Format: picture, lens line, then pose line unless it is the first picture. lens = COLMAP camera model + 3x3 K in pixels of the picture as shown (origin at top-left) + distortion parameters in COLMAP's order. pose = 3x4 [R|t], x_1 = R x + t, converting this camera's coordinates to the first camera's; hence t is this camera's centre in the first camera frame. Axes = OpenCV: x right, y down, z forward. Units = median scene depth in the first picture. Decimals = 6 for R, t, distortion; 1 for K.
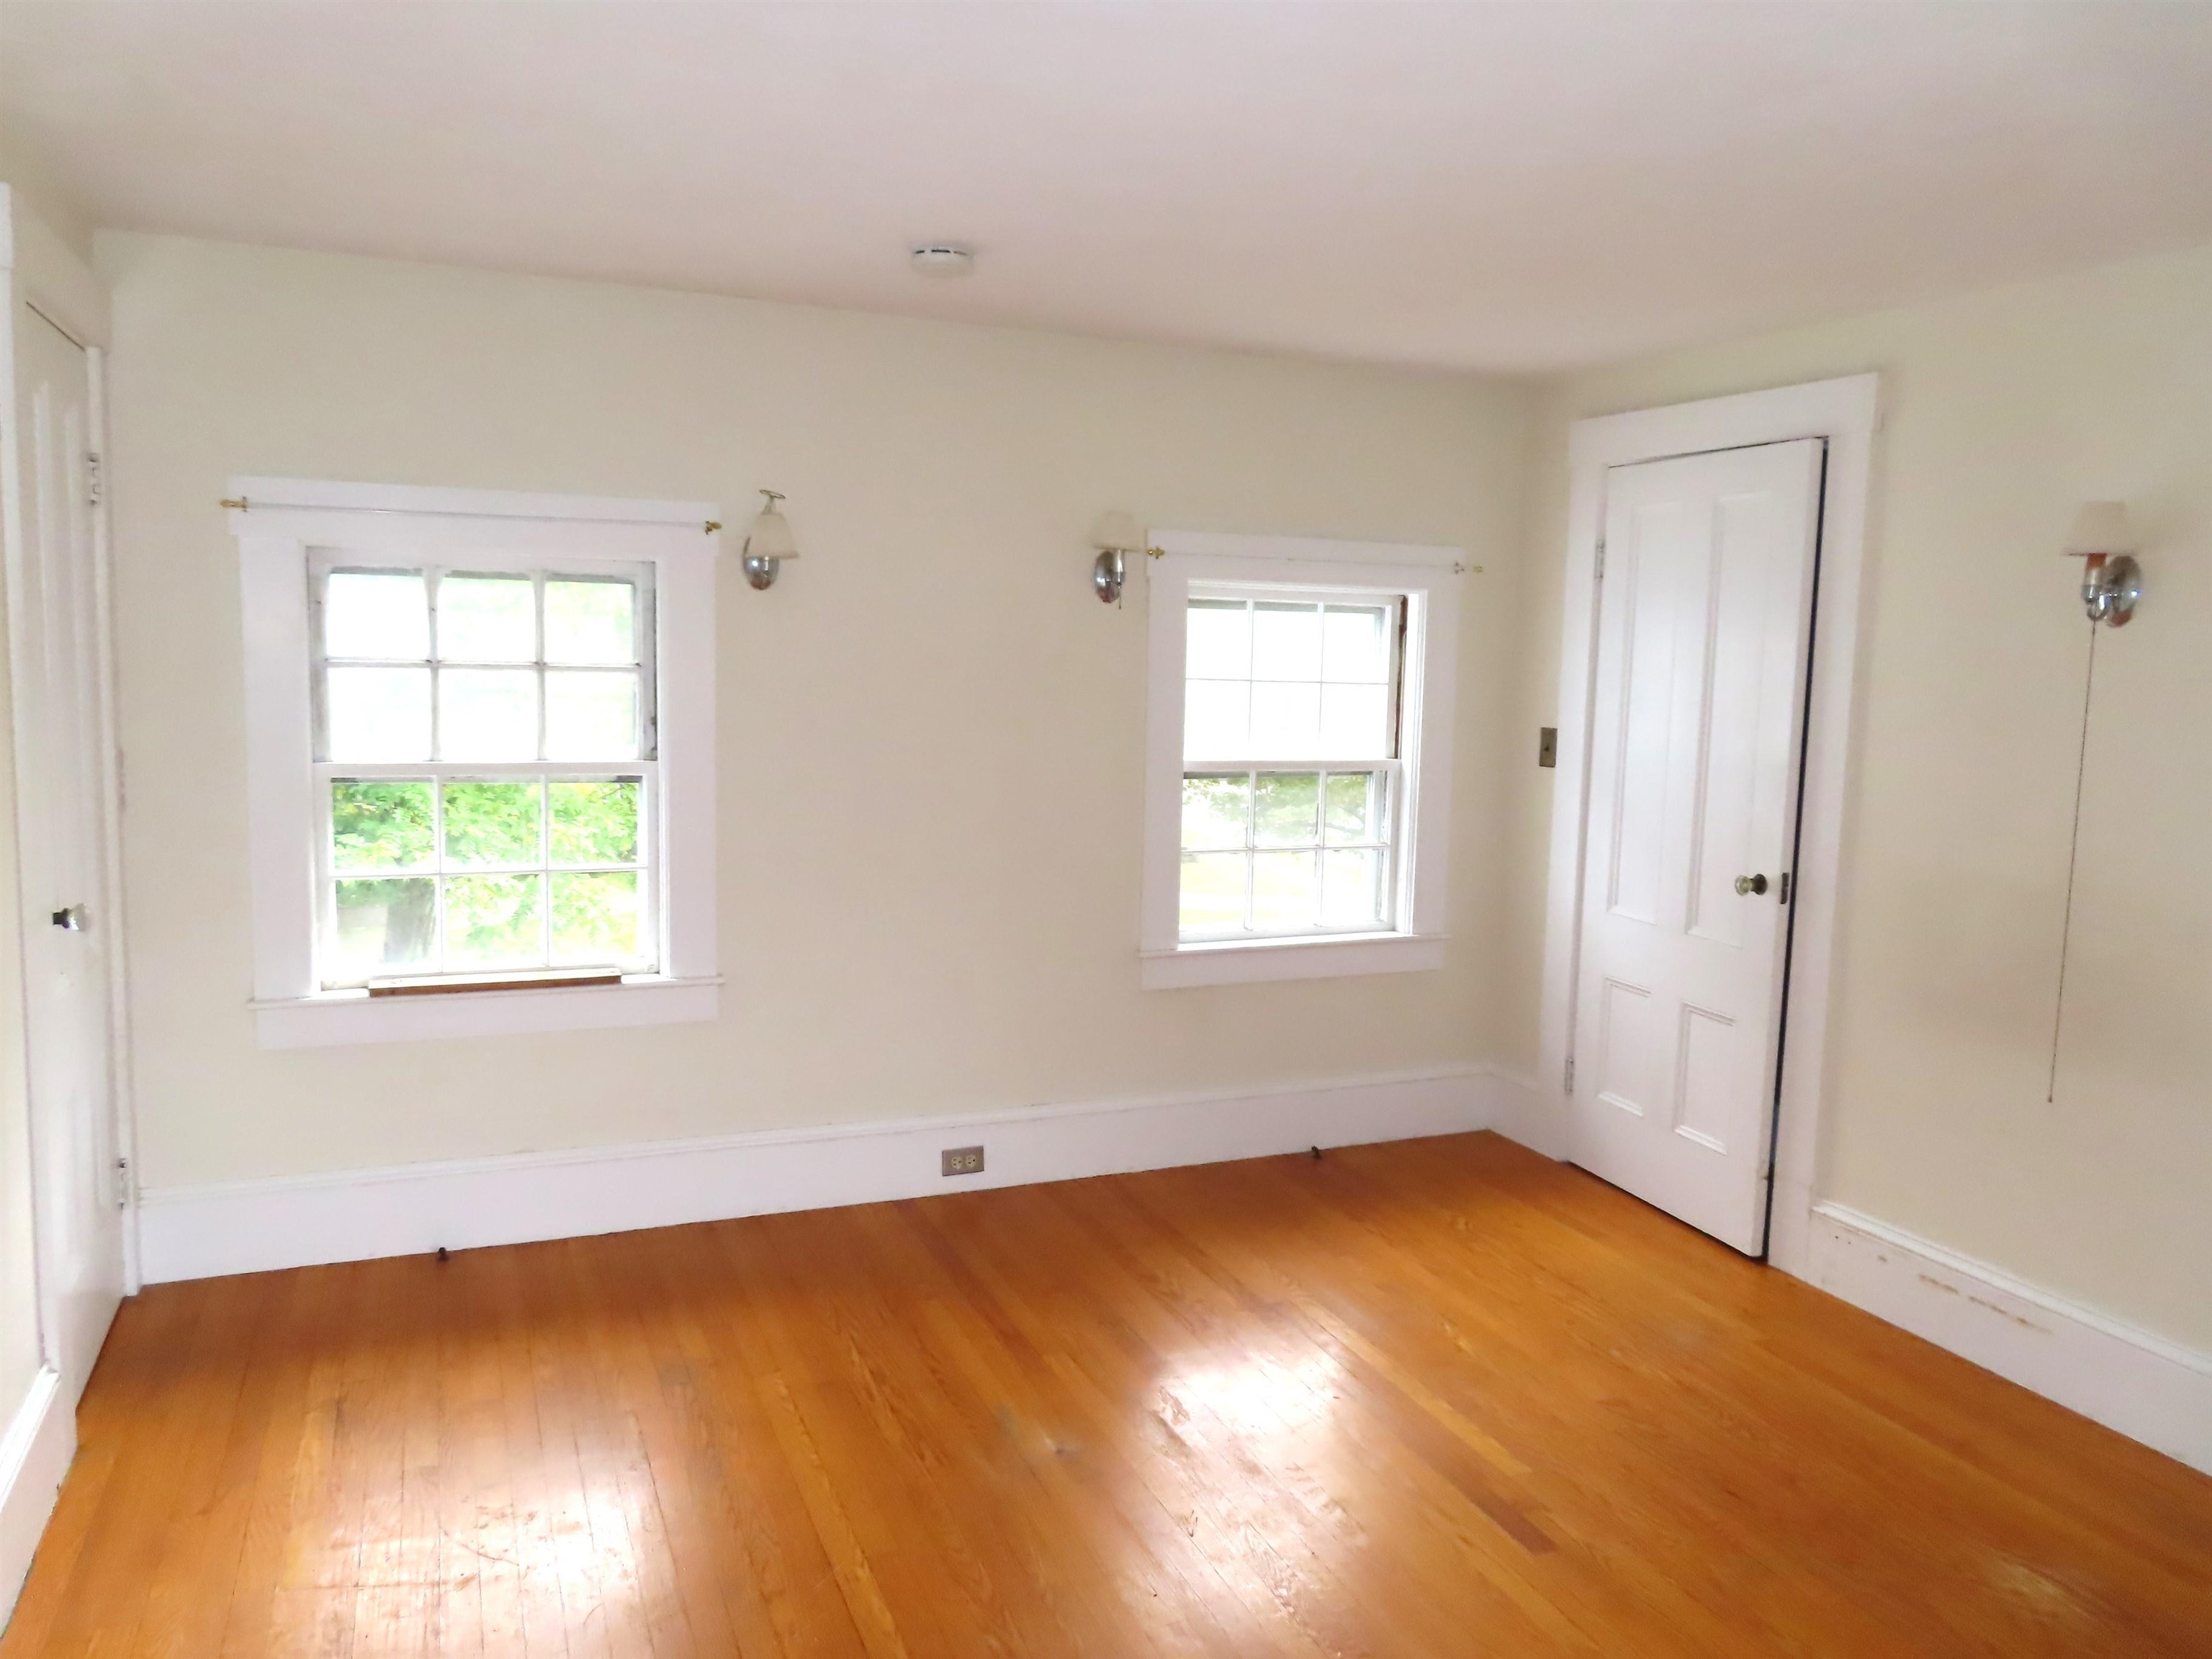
lens RADIAL K [[1595.6, 0, 1109.6], [0, 1595.6, 821.1], [0, 0, 1]] dist [-0.007330, 0.016018]
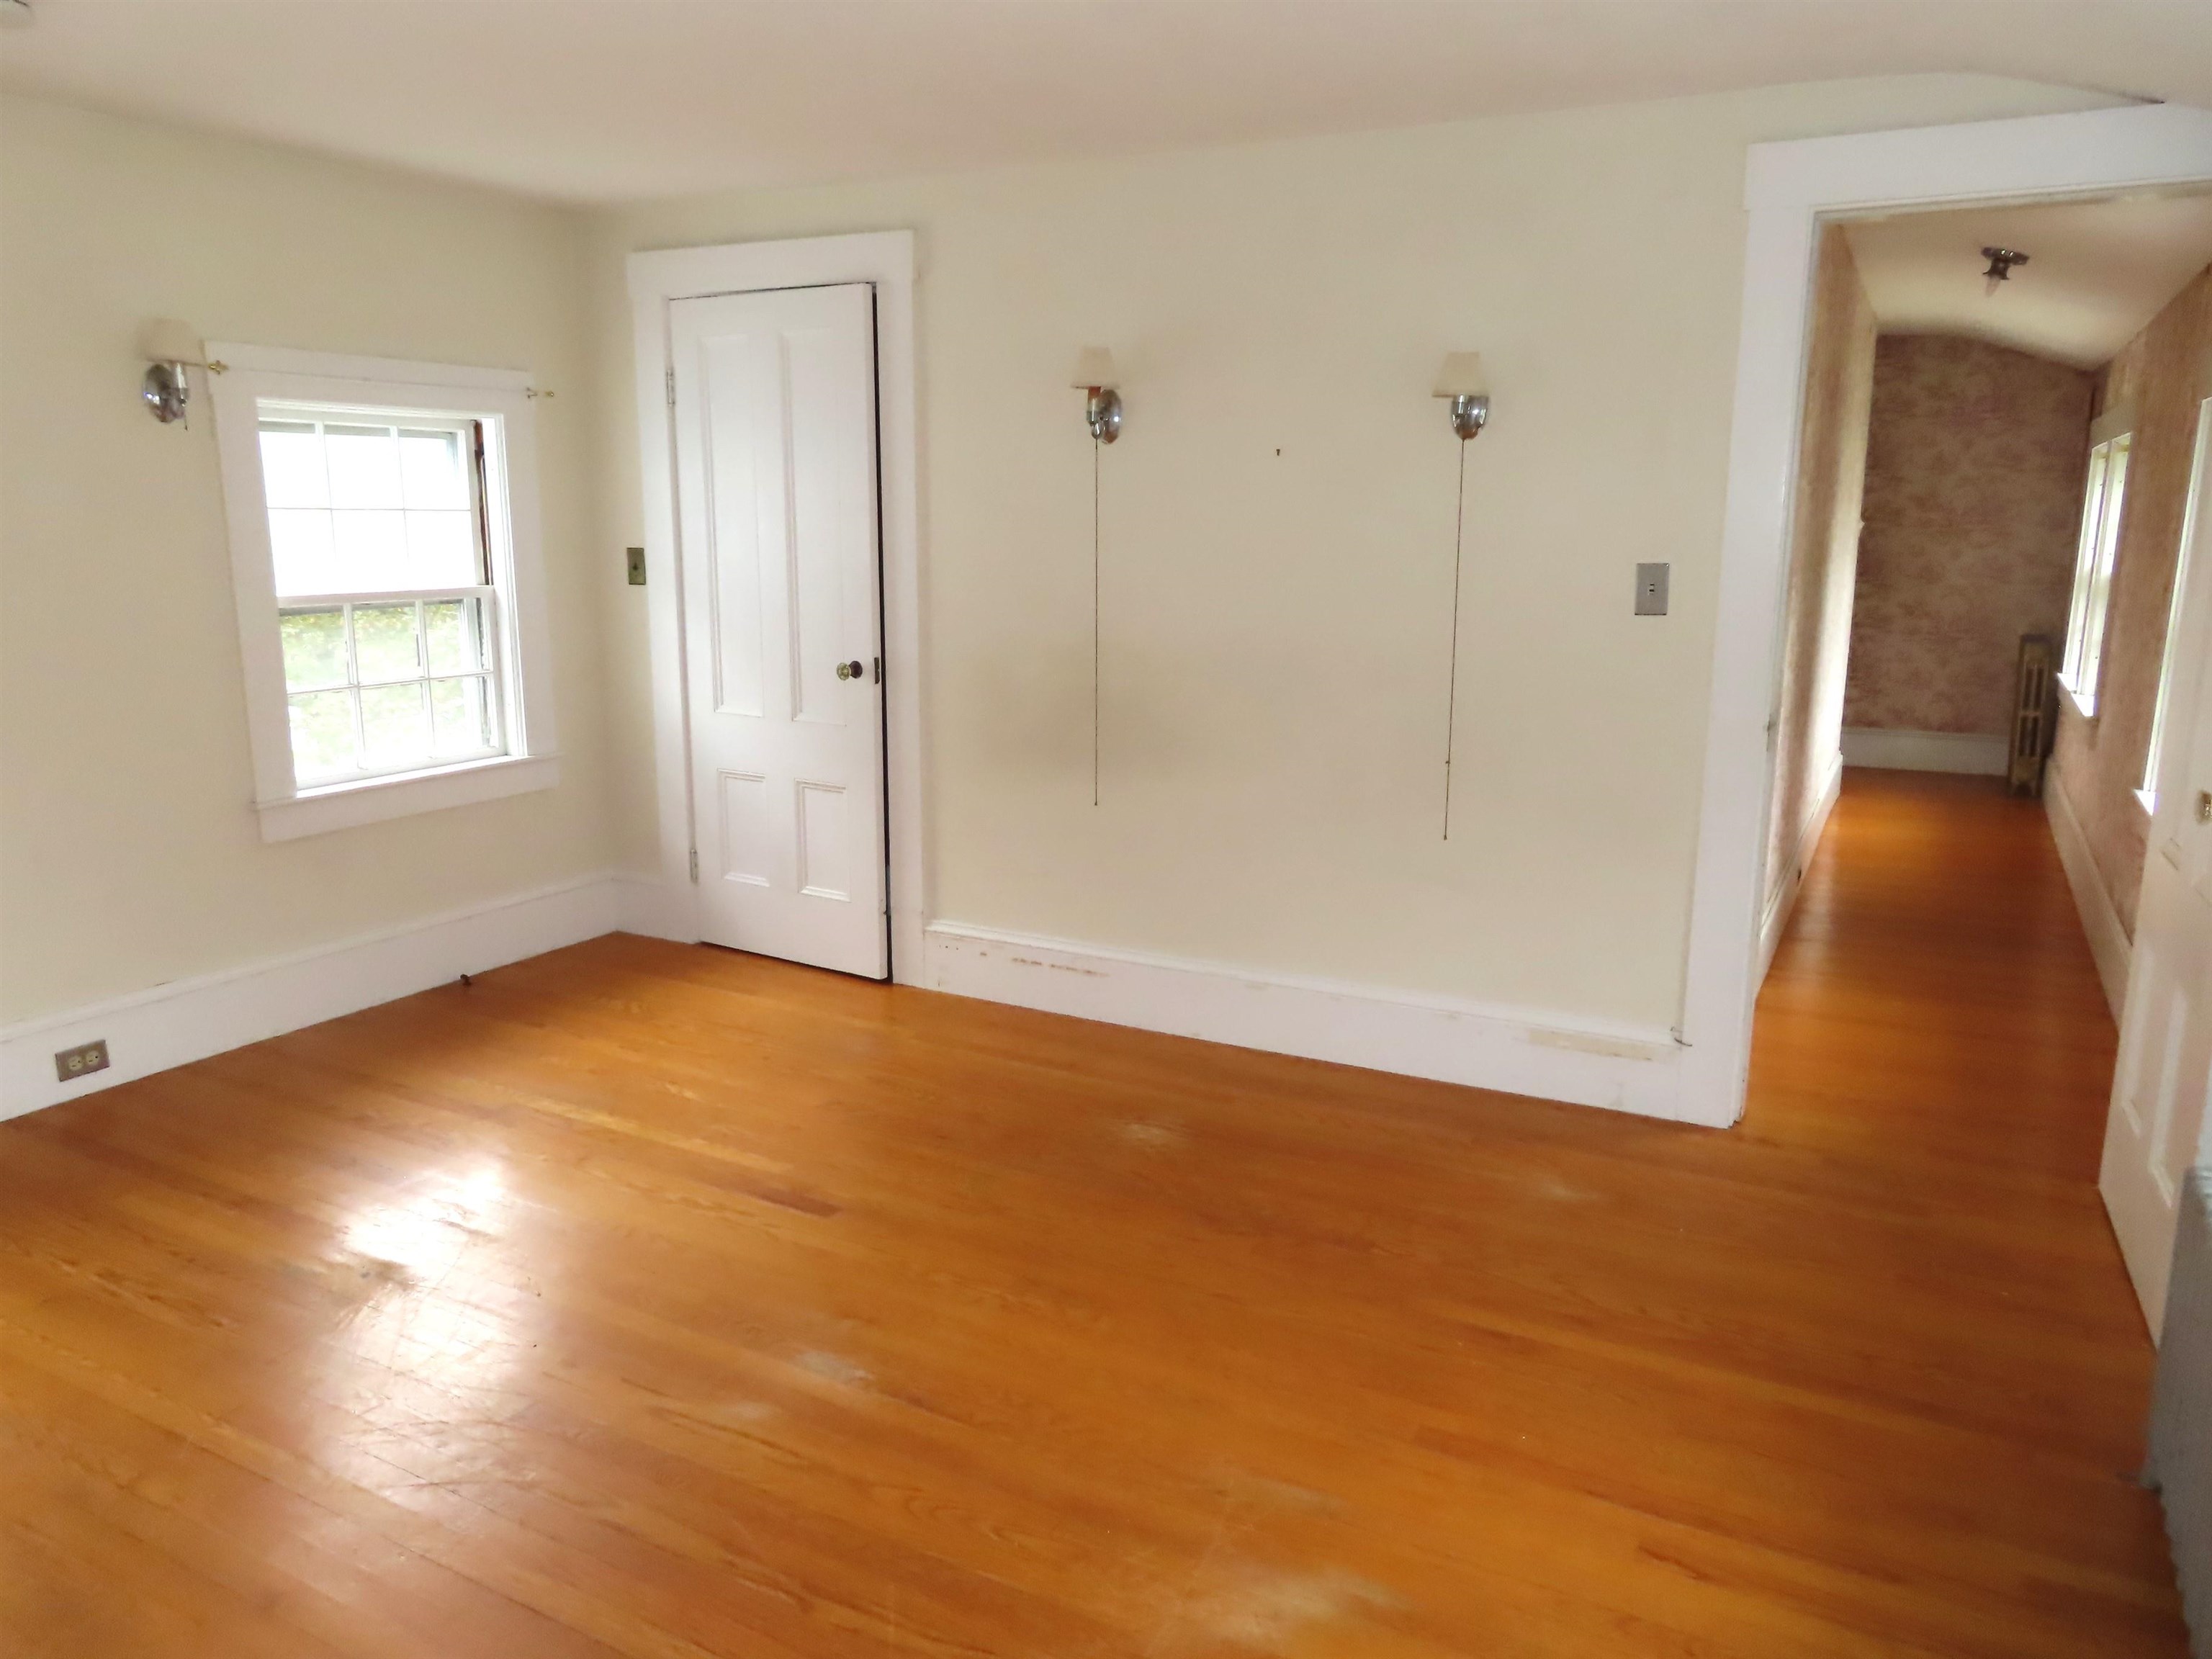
lens RADIAL K [[1595.6, 0, 1097.1], [0, 1595.6, 825.5], [0, 0, 1]] dist [-0.007330, 0.016018]
pose [[0.786526, -0.142135, 0.600977, -0.163912], [0.082802, 0.988638, 0.125453, 0.018673], [-0.611981, -0.048911, 0.789359, -0.043776]]
